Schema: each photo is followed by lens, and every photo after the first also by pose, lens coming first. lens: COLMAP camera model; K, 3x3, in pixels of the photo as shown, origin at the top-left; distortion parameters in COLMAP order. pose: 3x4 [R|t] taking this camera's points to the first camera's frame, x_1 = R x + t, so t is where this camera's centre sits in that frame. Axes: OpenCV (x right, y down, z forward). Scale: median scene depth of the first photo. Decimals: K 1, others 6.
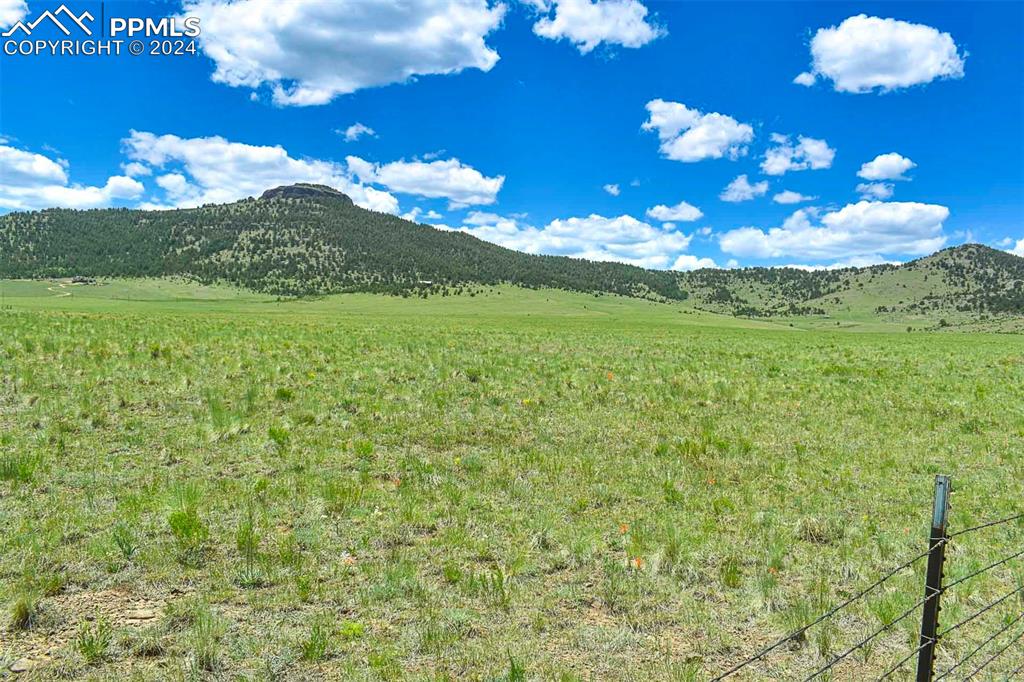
lens RADIAL K [[858.8, 0, 510.4], [0, 858.8, 344.3], [0, 0, 1]] dist [-0.092425, 0.018880]
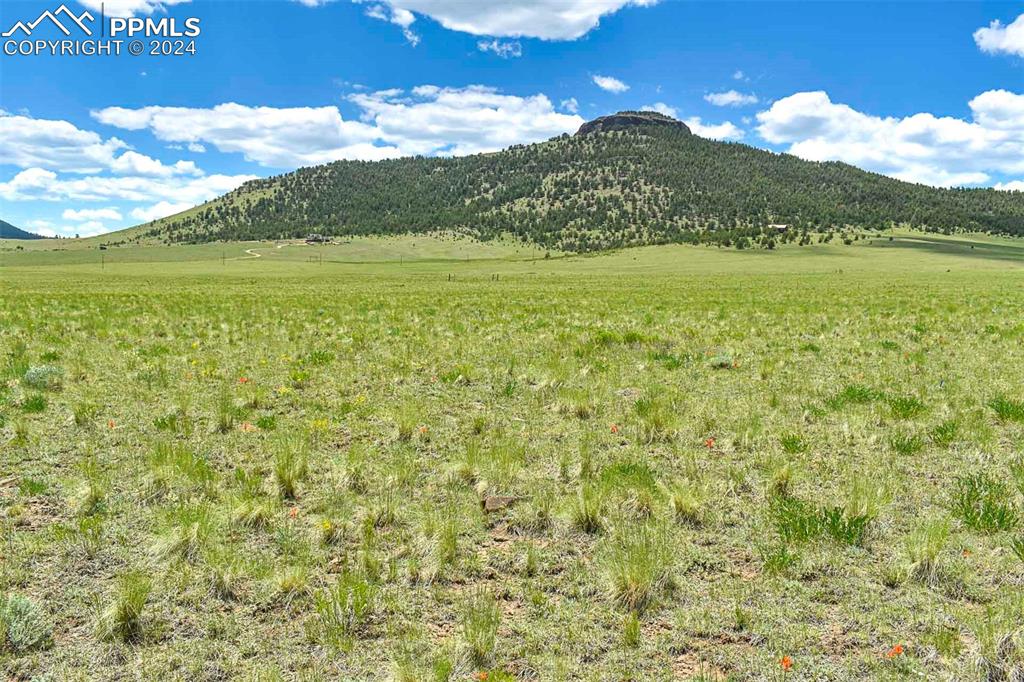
lens RADIAL K [[928.5, 0, 513.2], [0, 928.5, 340.9], [0, 0, 1]] dist [-0.077193, 0.000000]
pose [[0.919449, 0.005236, -0.393174, -0.003096], [0.008734, 0.999393, 0.033734, -0.007529], [0.393112, -0.034451, 0.918845, 0.230128]]
